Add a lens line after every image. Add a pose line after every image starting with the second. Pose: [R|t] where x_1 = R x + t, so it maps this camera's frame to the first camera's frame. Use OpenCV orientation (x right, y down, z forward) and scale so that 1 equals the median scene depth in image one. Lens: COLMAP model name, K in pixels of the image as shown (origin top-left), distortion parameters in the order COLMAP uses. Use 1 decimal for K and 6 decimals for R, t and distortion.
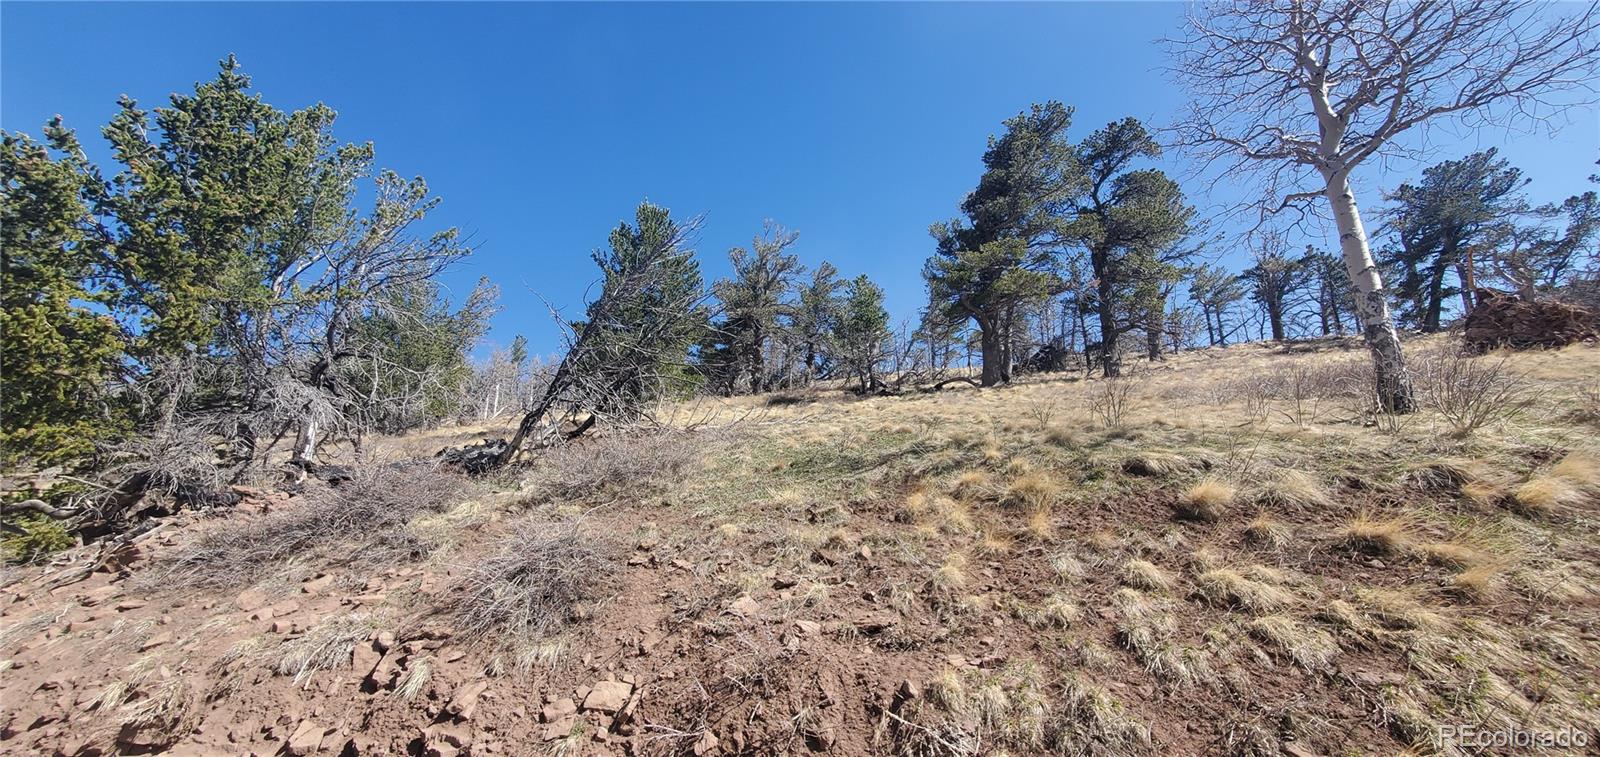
lens RADIAL K [[629.6, 0, 808.5], [0, 629.6, 374.4], [0, 0, 1]] dist [-0.000838, -0.000264]
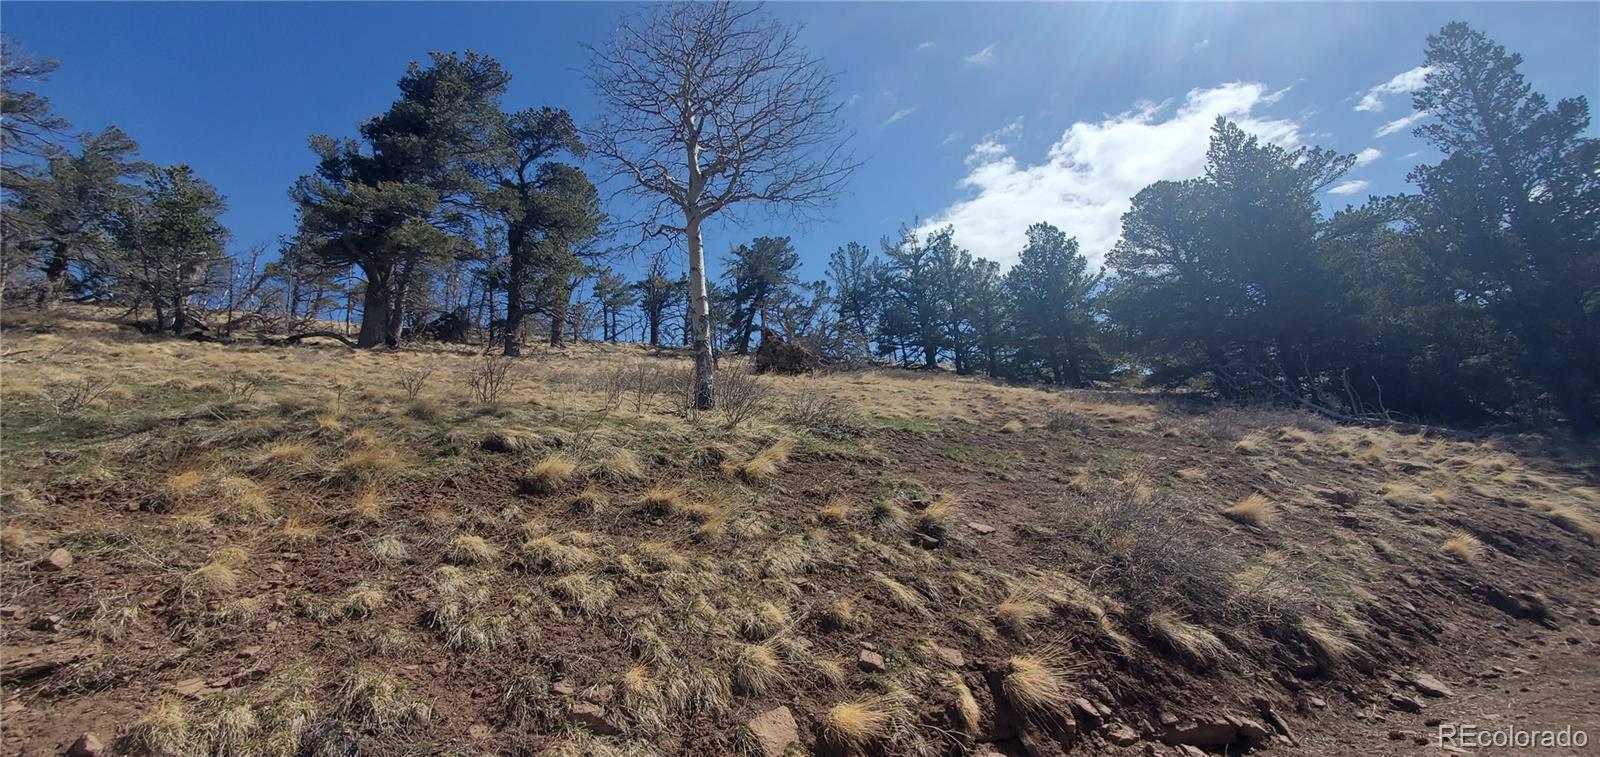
lens RADIAL K [[629.6, 0, 808.5], [0, 629.6, 374.4], [0, 0, 1]] dist [-0.000838, -0.000264]
pose [[0.631289, 0.110656, 0.767613, 0.044872], [-0.135376, 0.990296, -0.031423, 0.000813], [-0.763641, -0.084080, 0.640143, -0.016184]]
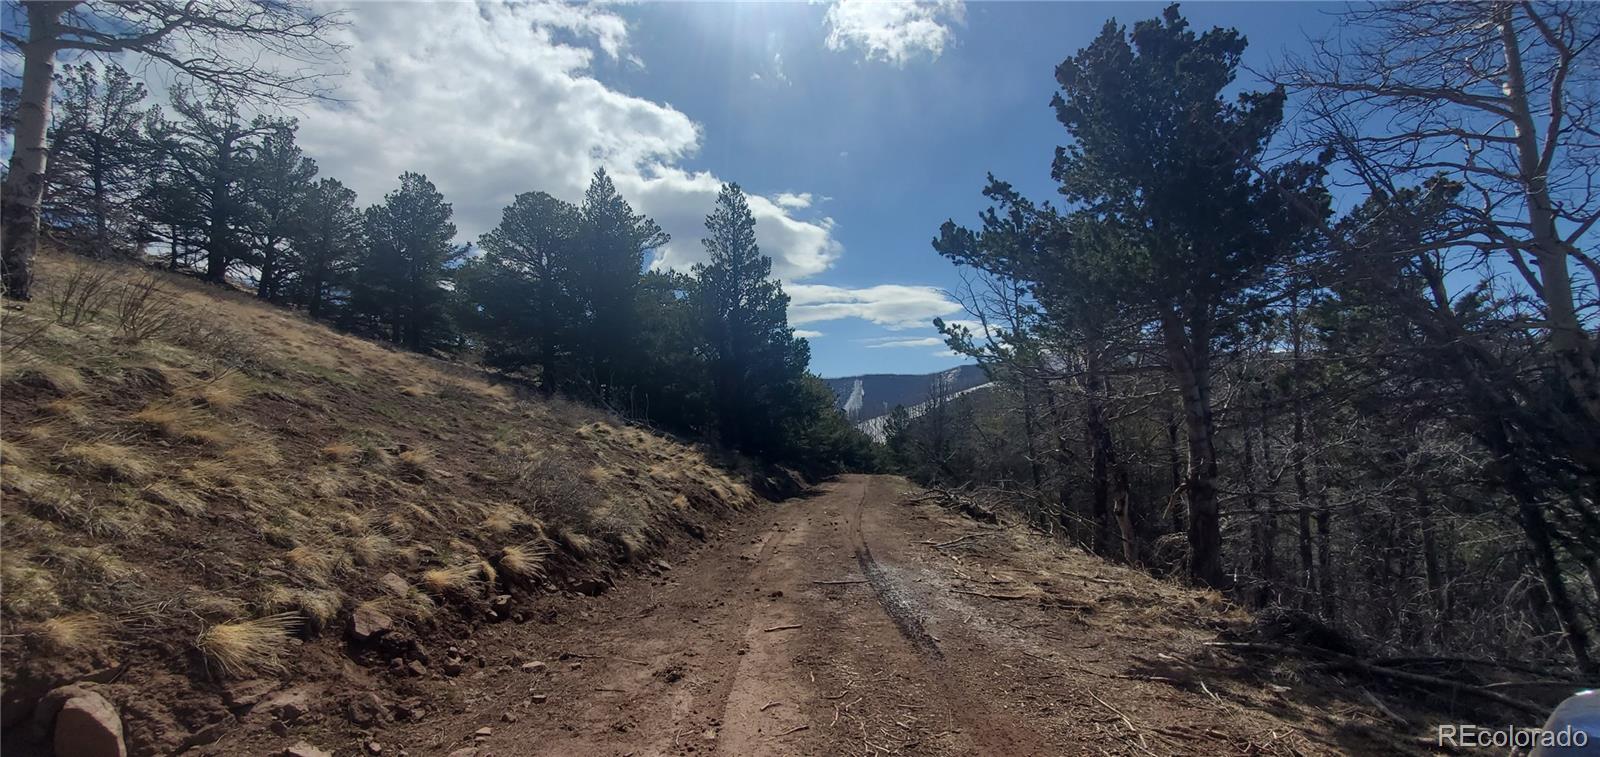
lens RADIAL K [[607.9, 0, 775.0], [0, 607.9, 371.0], [0, 0, 1]] dist [-0.000993, -0.000232]
pose [[-0.286962, 0.125789, 0.949647, -0.437154], [-0.277832, 0.937802, -0.208175, 0.047763], [-0.916767, -0.323580, -0.234166, 0.133338]]
